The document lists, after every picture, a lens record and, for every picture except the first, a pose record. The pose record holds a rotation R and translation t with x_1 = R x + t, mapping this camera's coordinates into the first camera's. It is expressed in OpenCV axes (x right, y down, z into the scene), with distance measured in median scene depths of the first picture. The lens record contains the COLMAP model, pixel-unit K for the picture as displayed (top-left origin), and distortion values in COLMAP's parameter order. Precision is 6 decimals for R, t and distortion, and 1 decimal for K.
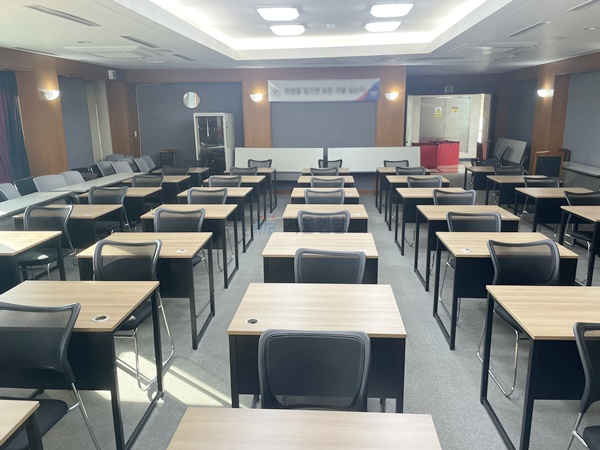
lens RADIAL K [[468.1, 0, 302.6], [0, 468.1, 223.6], [0, 0, 1]] dist [0.043291, -0.041185]
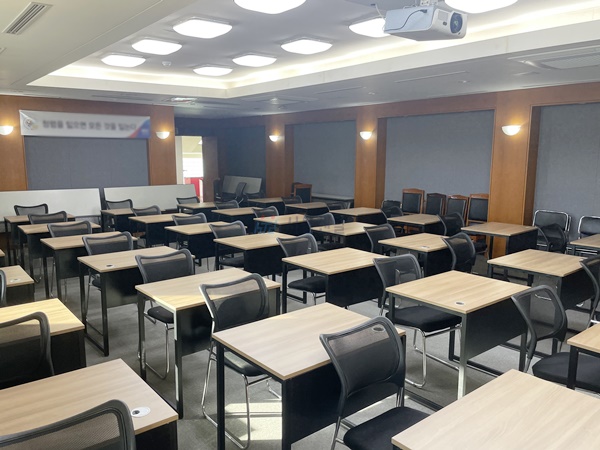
lens RADIAL K [[500.2, 0, 293.2], [0, 500.2, 211.1], [0, 0, 1]] dist [0.074005, -0.107473]
pose [[0.737616, -0.064787, 0.672105, -0.328146], [0.143429, 0.987704, -0.062201, -0.006178], [-0.659811, 0.142280, 0.737839, 0.054507]]
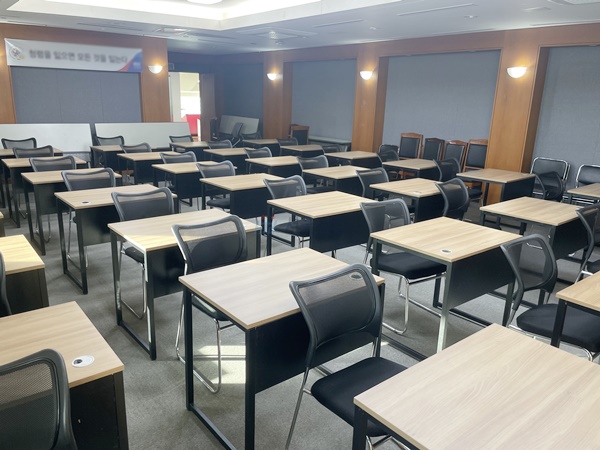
lens RADIAL K [[500.2, 0, 292.3], [0, 500.2, 216.9], [0, 0, 1]] dist [0.074005, -0.107473]
pose [[0.737541, -0.128883, 0.662889, -0.318667], [0.117258, 0.991149, 0.062243, -0.004987], [-0.665044, 0.031822, 0.746126, 0.058480]]
